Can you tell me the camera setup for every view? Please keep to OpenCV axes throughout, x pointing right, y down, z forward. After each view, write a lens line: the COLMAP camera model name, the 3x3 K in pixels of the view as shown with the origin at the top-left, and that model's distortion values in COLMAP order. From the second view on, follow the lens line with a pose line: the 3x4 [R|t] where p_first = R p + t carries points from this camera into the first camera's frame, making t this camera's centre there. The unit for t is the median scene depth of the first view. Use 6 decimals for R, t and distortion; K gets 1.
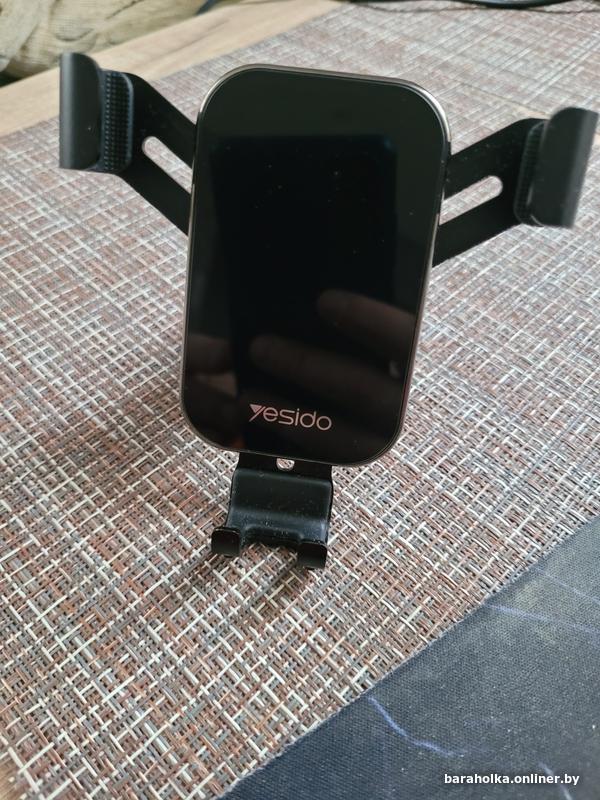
lens RADIAL K [[605.1, 0, 297.7], [0, 605.1, 403.3], [0, 0, 1]] dist [-0.012998, -0.004854]
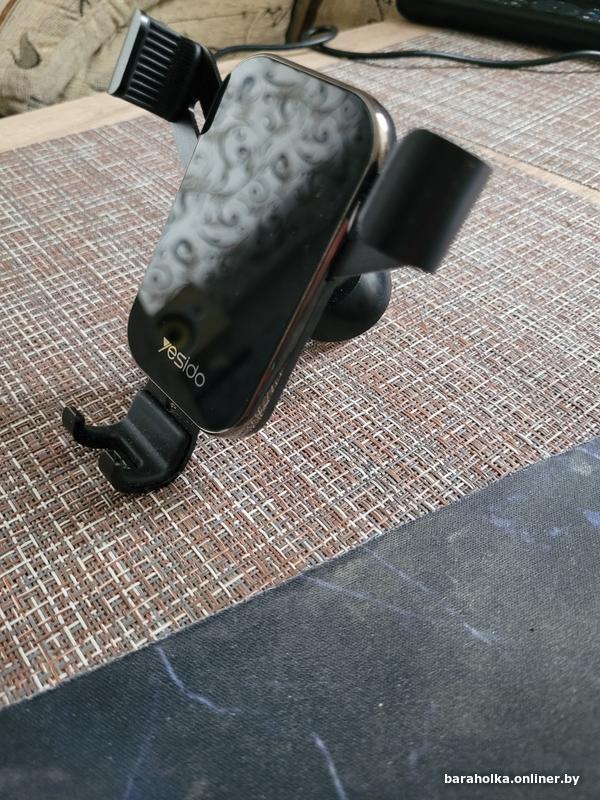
lens RADIAL K [[605.1, 0, 303.0], [0, 605.1, 398.4], [0, 0, 1]] dist [-0.012998, -0.004854]
pose [[0.993531, 0.068546, -0.090544, 0.310317], [-0.078133, 0.991187, -0.106978, 0.121571], [0.082413, 0.113360, 0.990130, -0.015639]]
